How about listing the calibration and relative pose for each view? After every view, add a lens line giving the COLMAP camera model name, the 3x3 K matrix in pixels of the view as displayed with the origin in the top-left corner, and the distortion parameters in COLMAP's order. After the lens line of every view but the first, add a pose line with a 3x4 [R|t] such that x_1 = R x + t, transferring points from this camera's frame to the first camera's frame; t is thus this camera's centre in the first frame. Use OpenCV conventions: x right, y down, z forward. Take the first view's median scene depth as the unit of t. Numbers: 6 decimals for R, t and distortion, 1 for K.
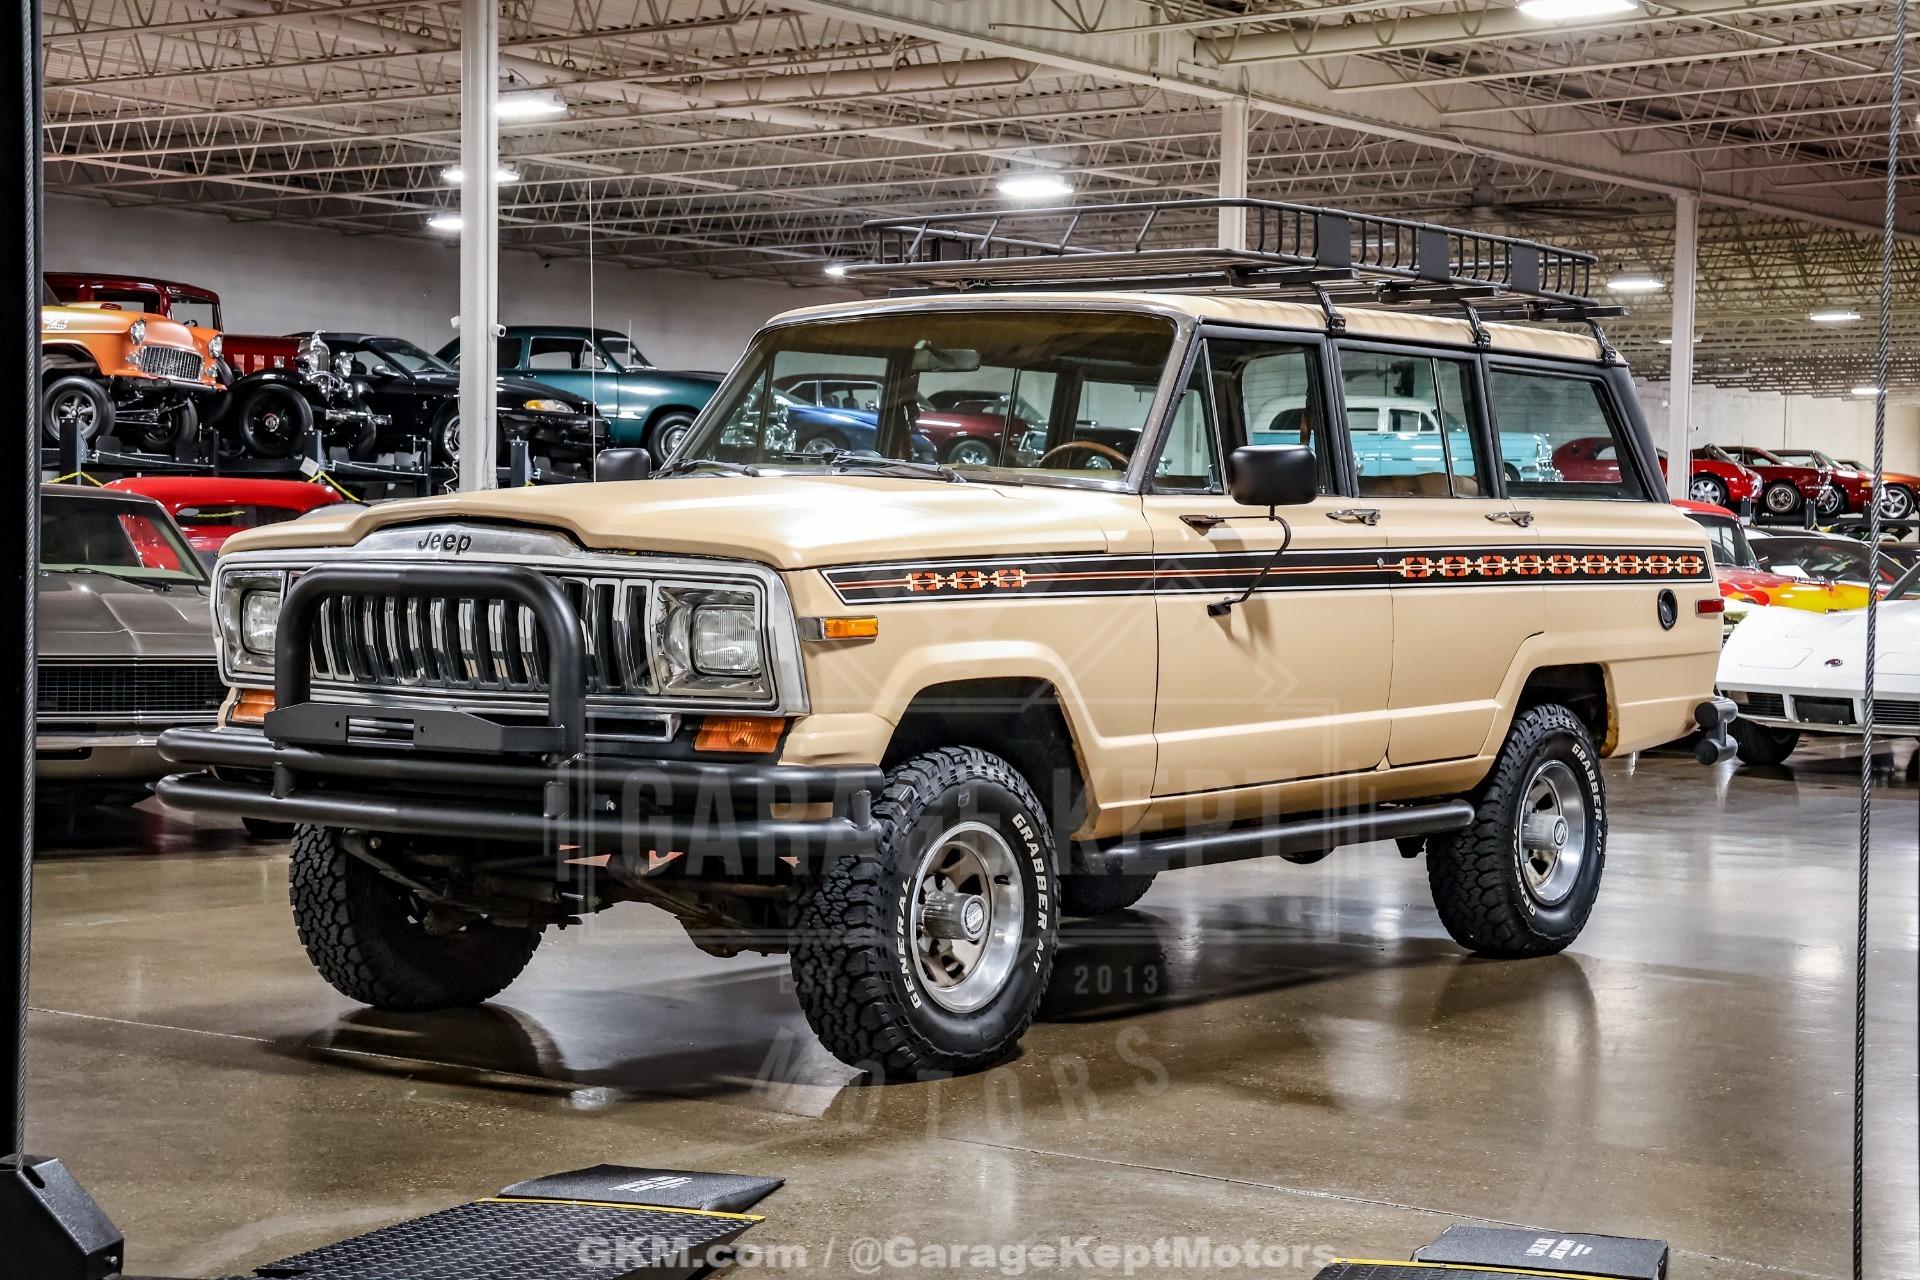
lens RADIAL K [[3347.3, 0, 939.7], [0, 3347.3, 636.1], [0, 0, 1]] dist [0.194030, 0.214042]
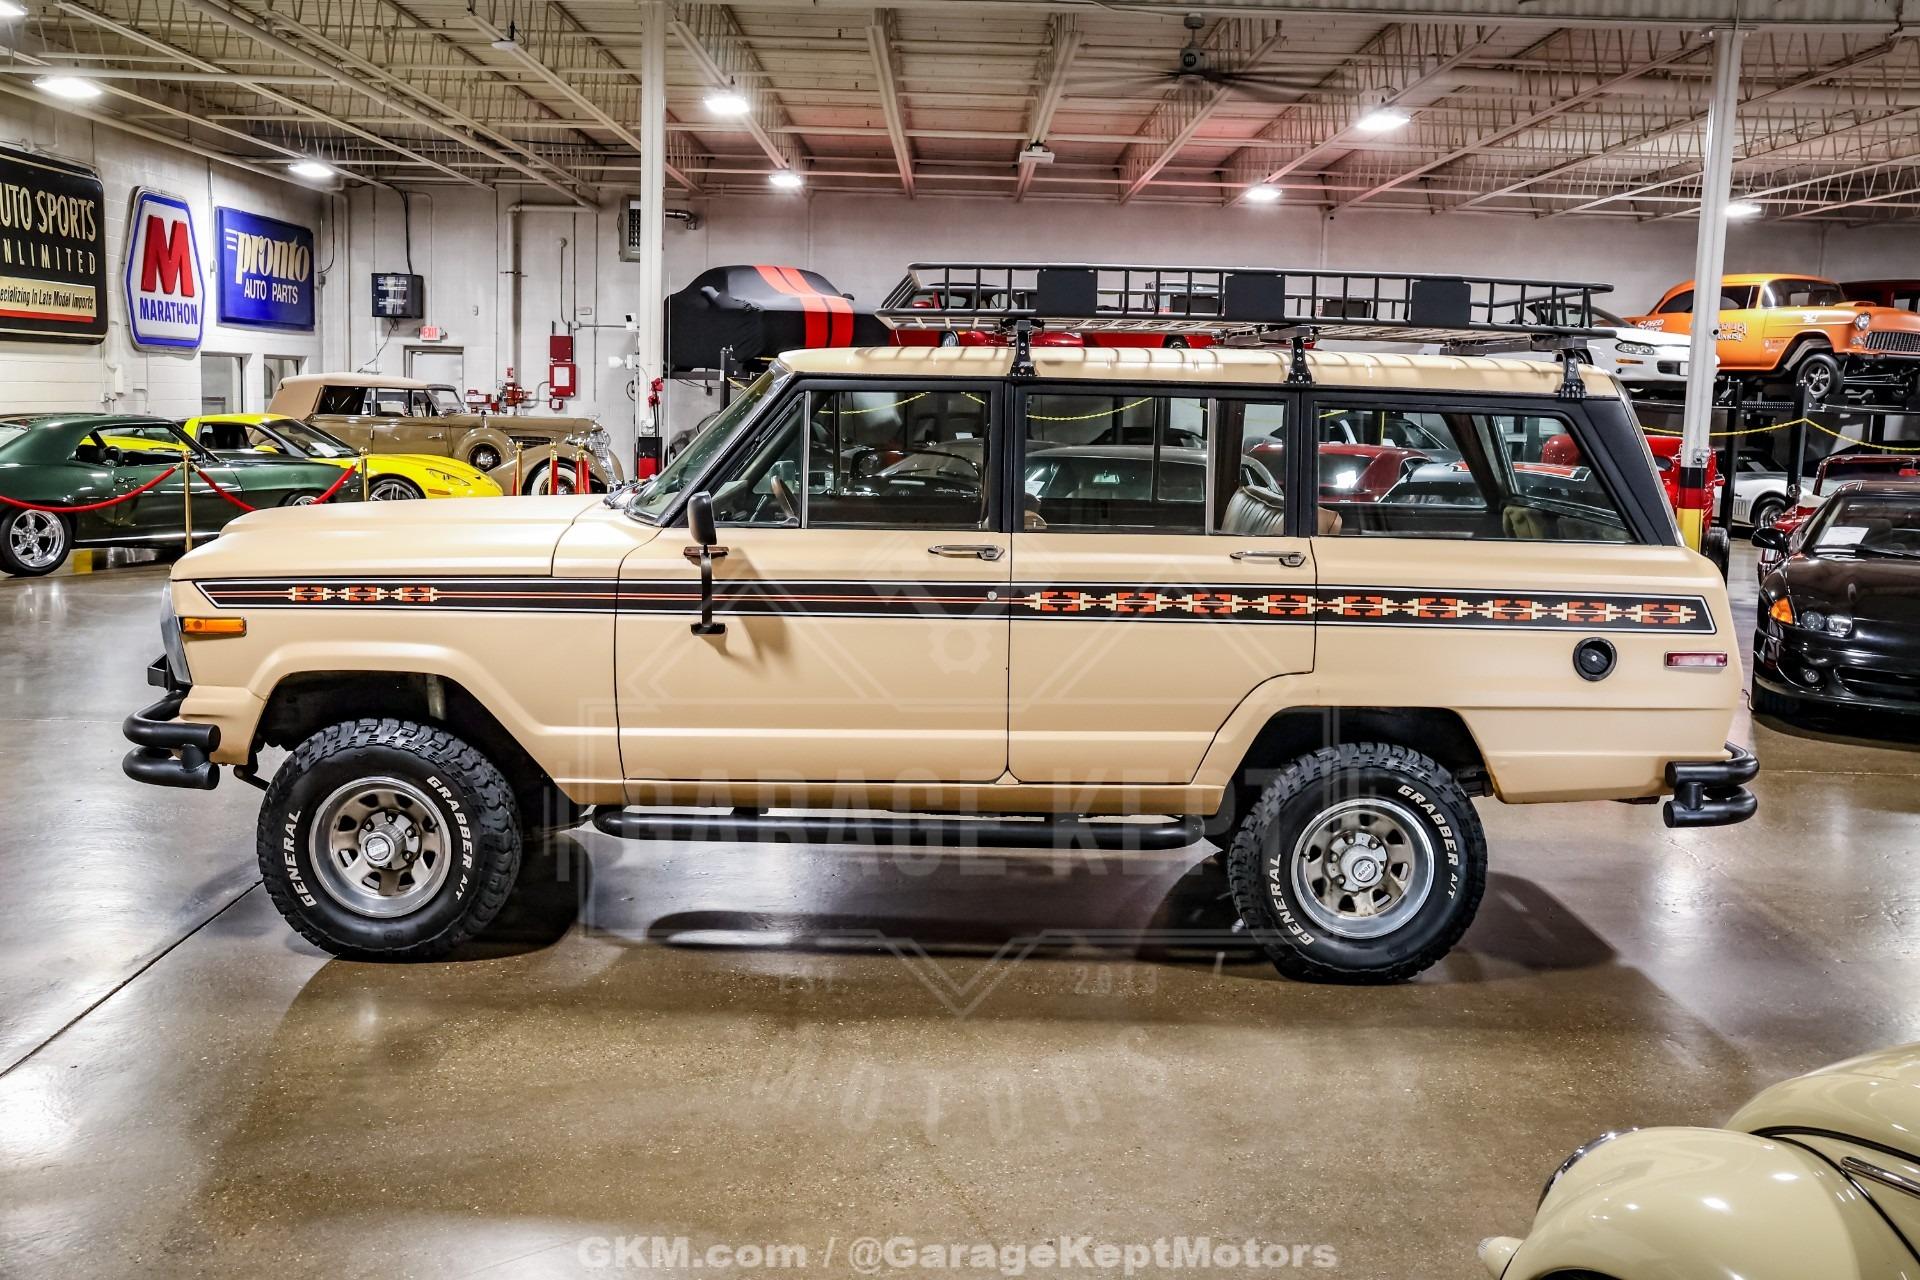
lens RADIAL K [[1896.9, 0, 888.4], [0, 1896.9, 641.6], [0, 0, 1]] dist [-0.088075, 0.177582]
pose [[0.587701, 0.106821, -0.801995, 0.559574], [-0.039126, 0.993838, 0.103702, -0.064181], [0.808132, -0.029567, 0.588259, 0.569880]]
